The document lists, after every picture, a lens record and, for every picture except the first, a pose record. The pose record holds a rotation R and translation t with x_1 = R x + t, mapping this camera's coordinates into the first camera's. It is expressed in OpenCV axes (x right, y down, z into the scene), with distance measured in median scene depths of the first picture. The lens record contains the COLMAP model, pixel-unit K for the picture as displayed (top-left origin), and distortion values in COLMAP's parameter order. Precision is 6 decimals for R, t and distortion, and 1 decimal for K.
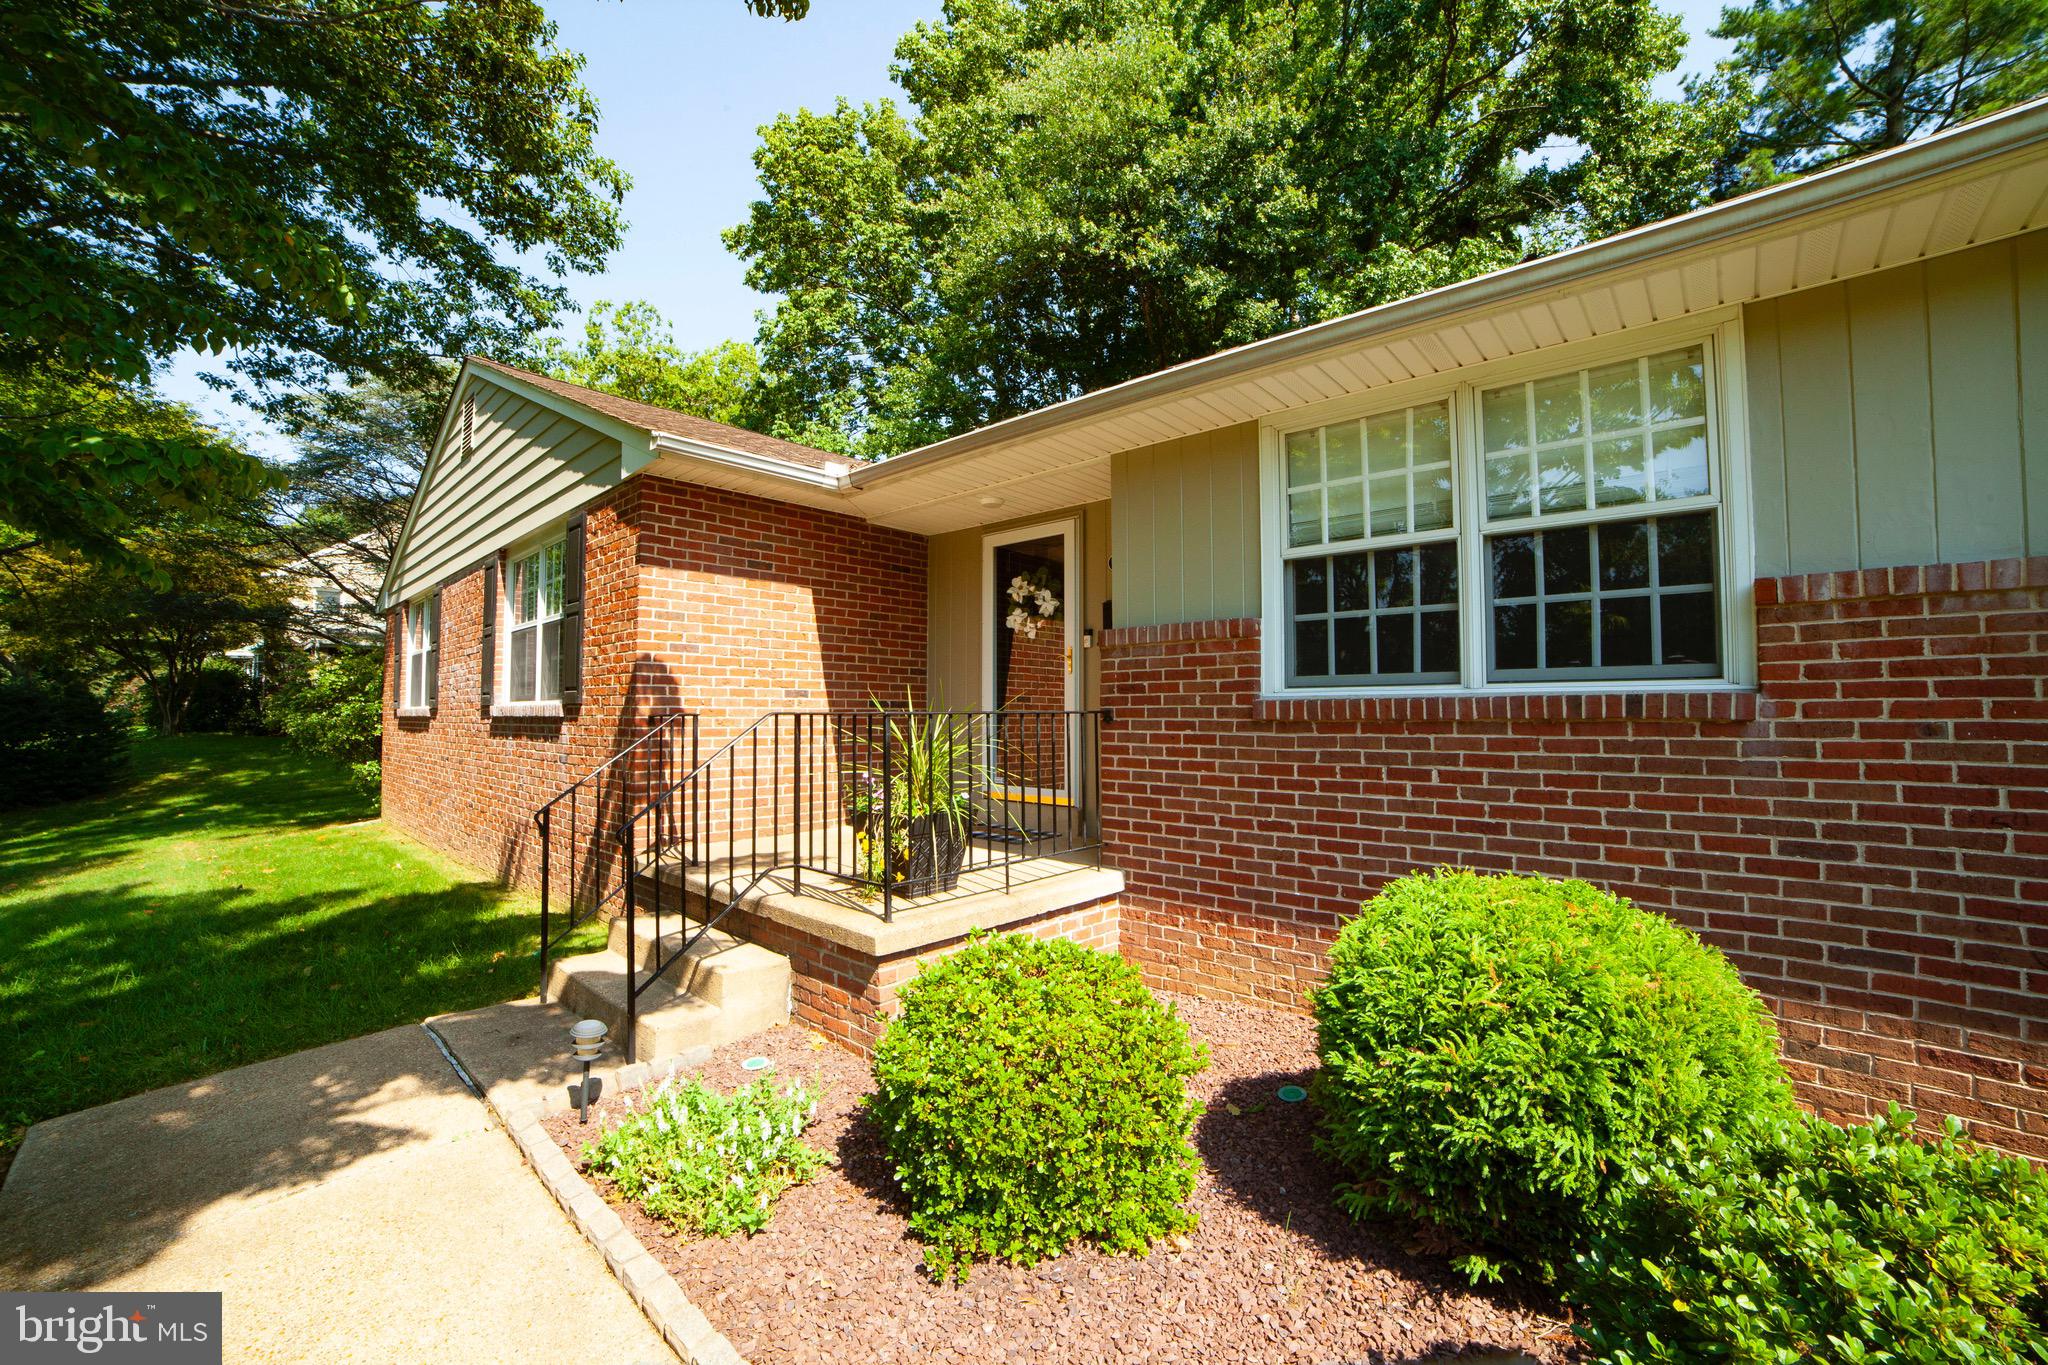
lens RADIAL K [[858.8, 0, 1024.0], [0, 858.8, 682.5], [0, 0, 1]] dist [-0.124968, 0.045703]
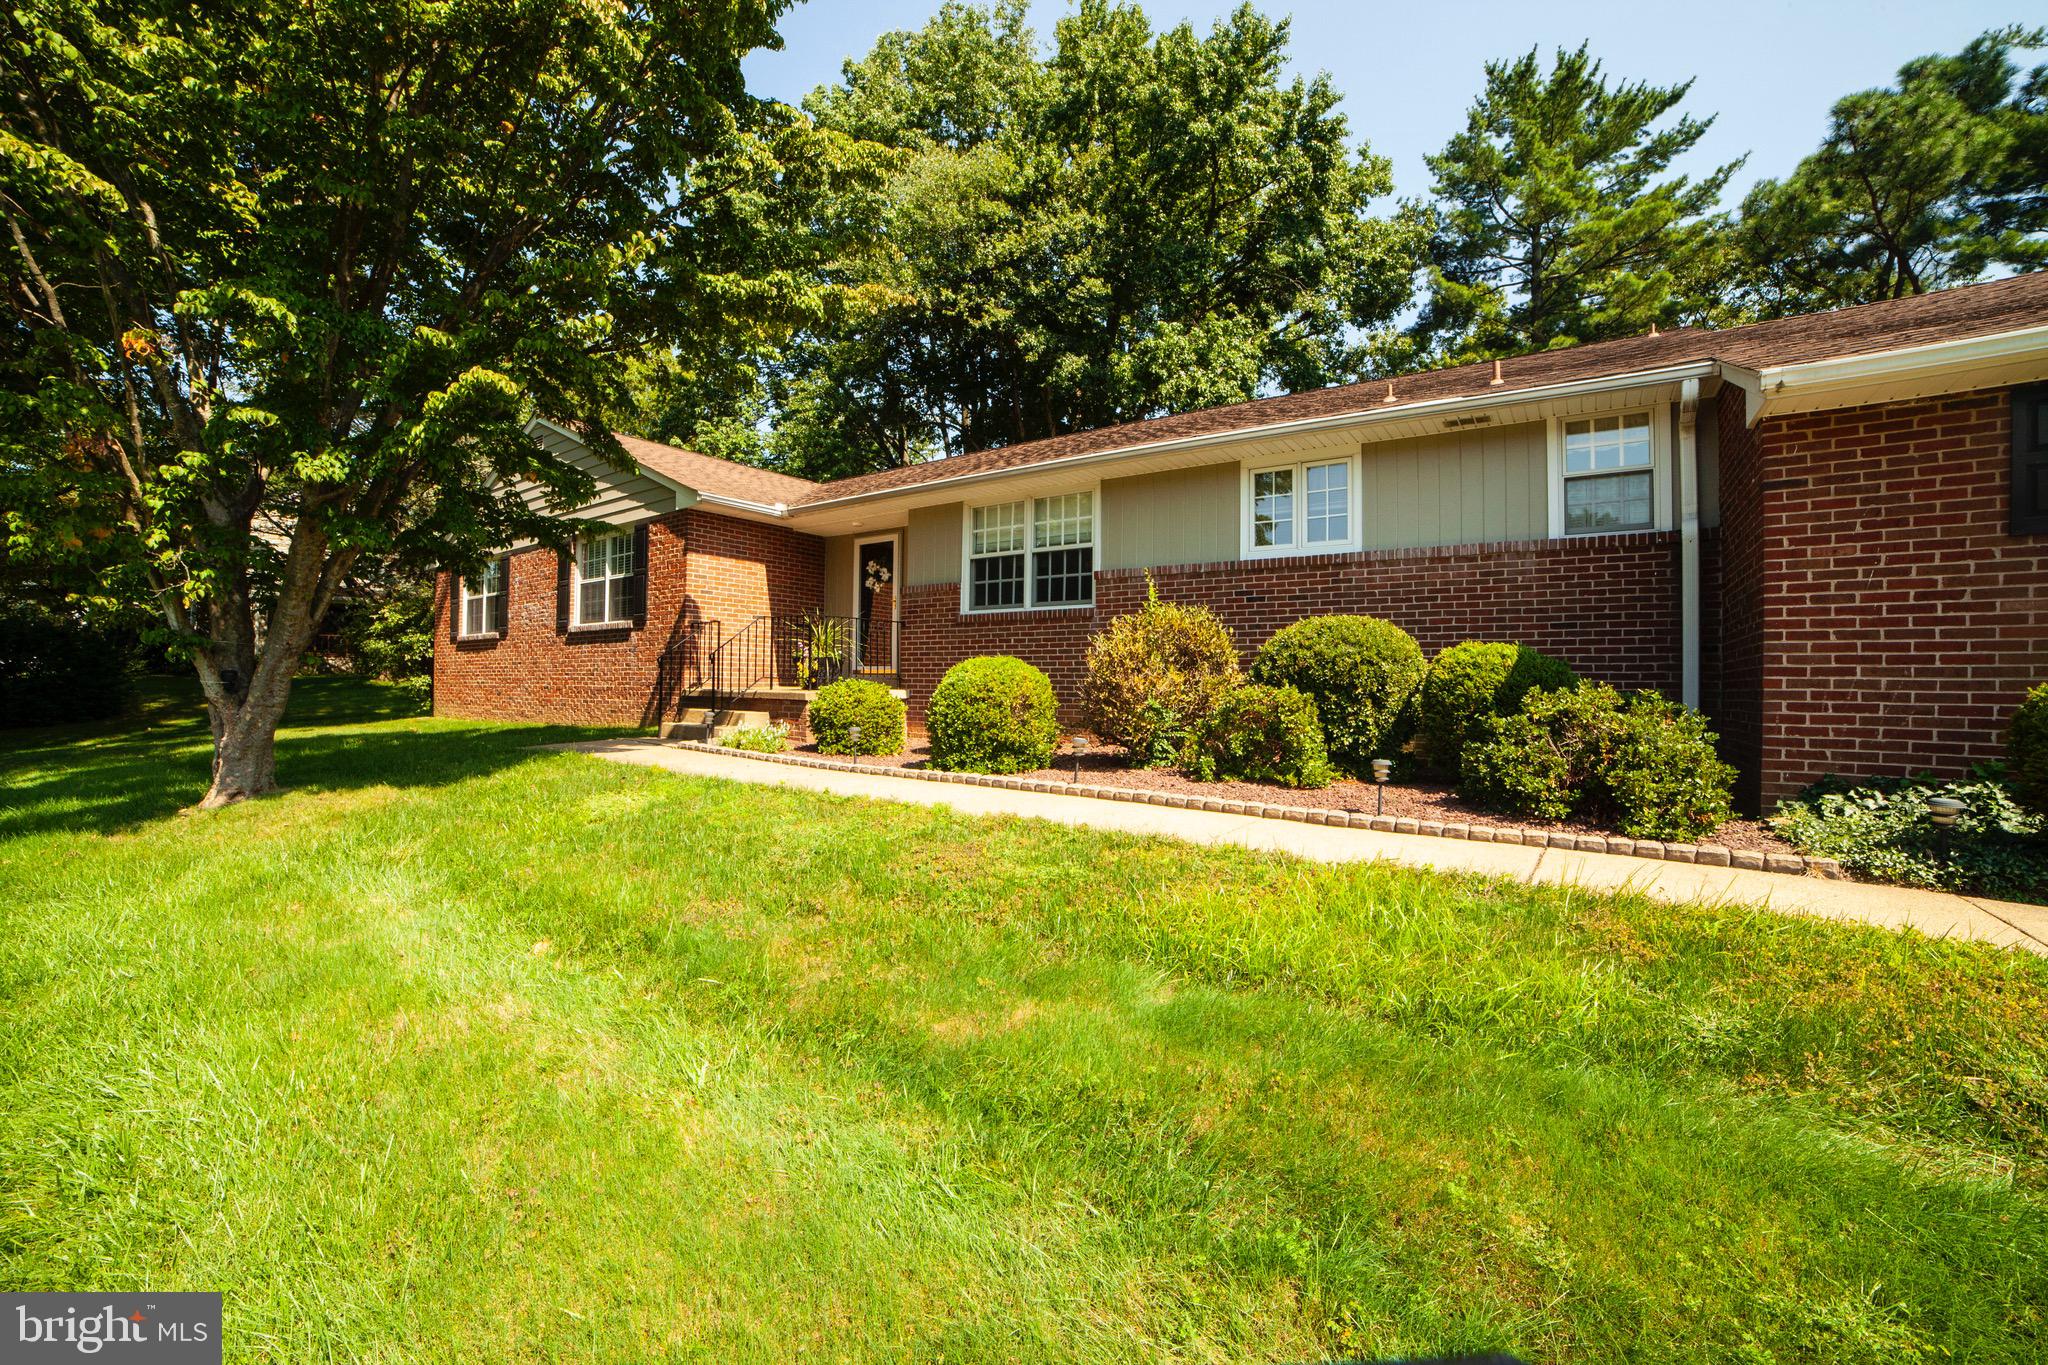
lens RADIAL K [[858.8, 0, 1024.0], [0, 858.8, 682.5], [0, 0, 1]] dist [-0.124968, 0.045703]
pose [[0.991712, 0.012200, 0.127902, 0.096144], [-0.016242, 0.999399, 0.030613, 0.092077], [-0.127452, -0.032436, 0.991314, -1.019154]]
